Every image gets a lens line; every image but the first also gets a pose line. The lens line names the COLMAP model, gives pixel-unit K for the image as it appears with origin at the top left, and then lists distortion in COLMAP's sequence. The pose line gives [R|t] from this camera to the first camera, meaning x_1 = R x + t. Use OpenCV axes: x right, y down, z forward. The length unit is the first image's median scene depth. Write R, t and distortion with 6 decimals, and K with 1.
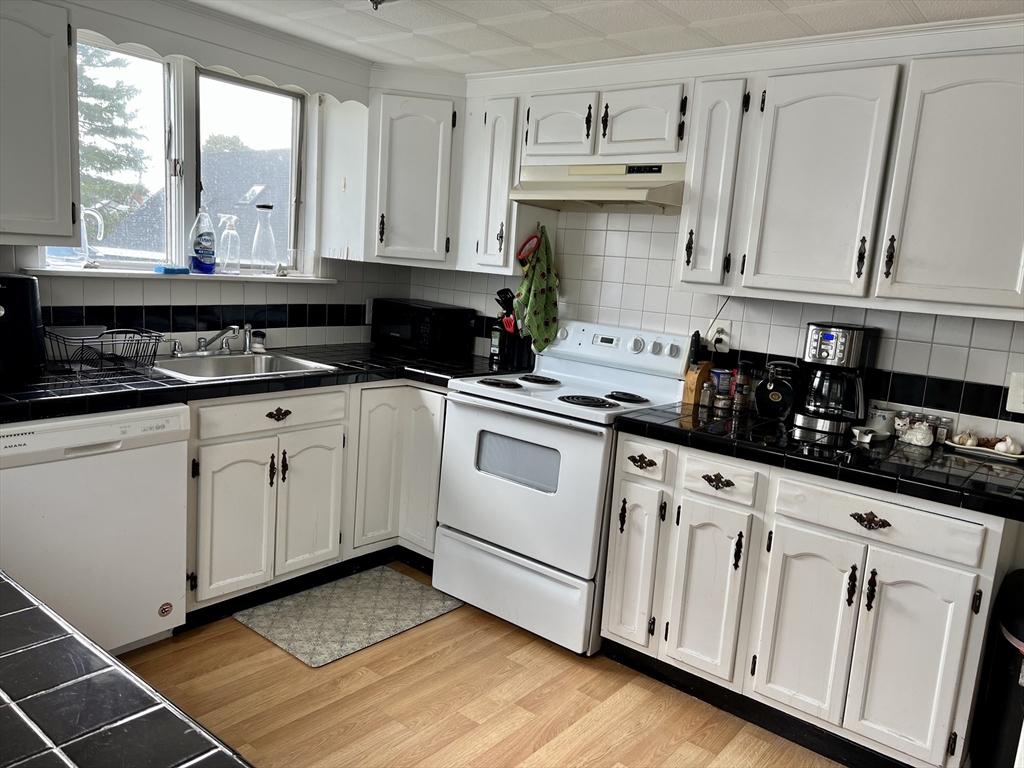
lens RADIAL K [[766.5, 0, 518.7], [0, 766.5, 381.9], [0, 0, 1]] dist [0.058198, -0.063868]
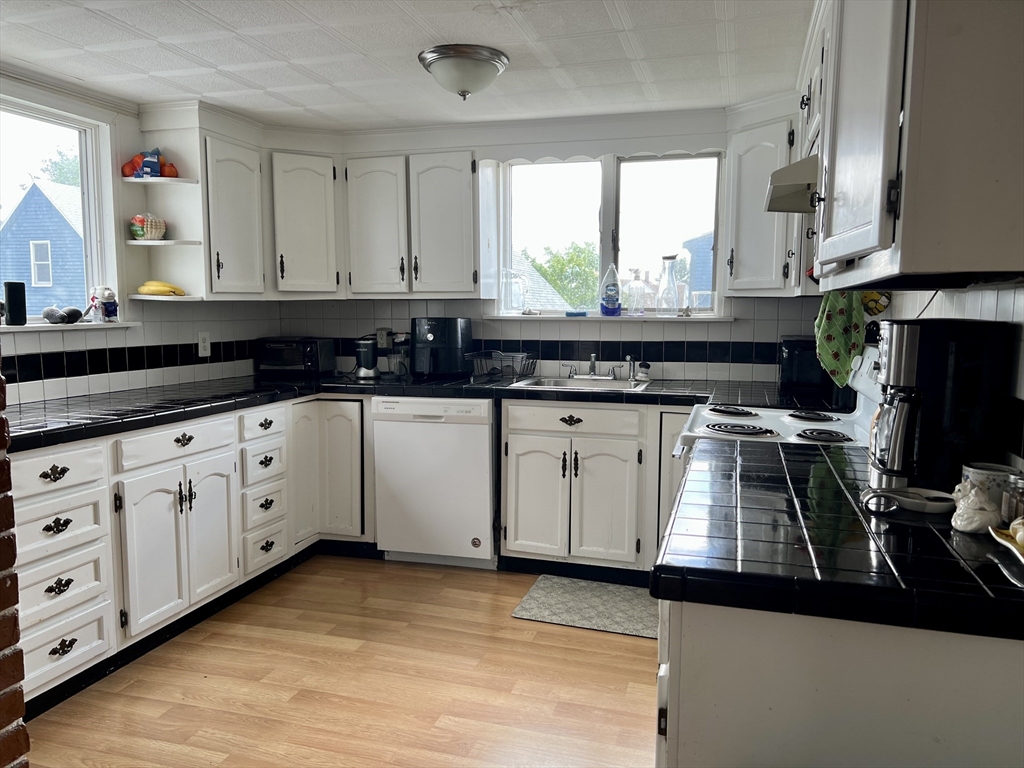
lens RADIAL K [[766.5, 0, 514.6], [0, 766.5, 390.2], [0, 0, 1]] dist [0.058198, -0.063868]
pose [[0.377810, 0.025849, -0.925522, 0.777094], [-0.128609, 0.991385, -0.024812, 0.035425], [0.916907, 0.128405, 0.377880, 0.435918]]
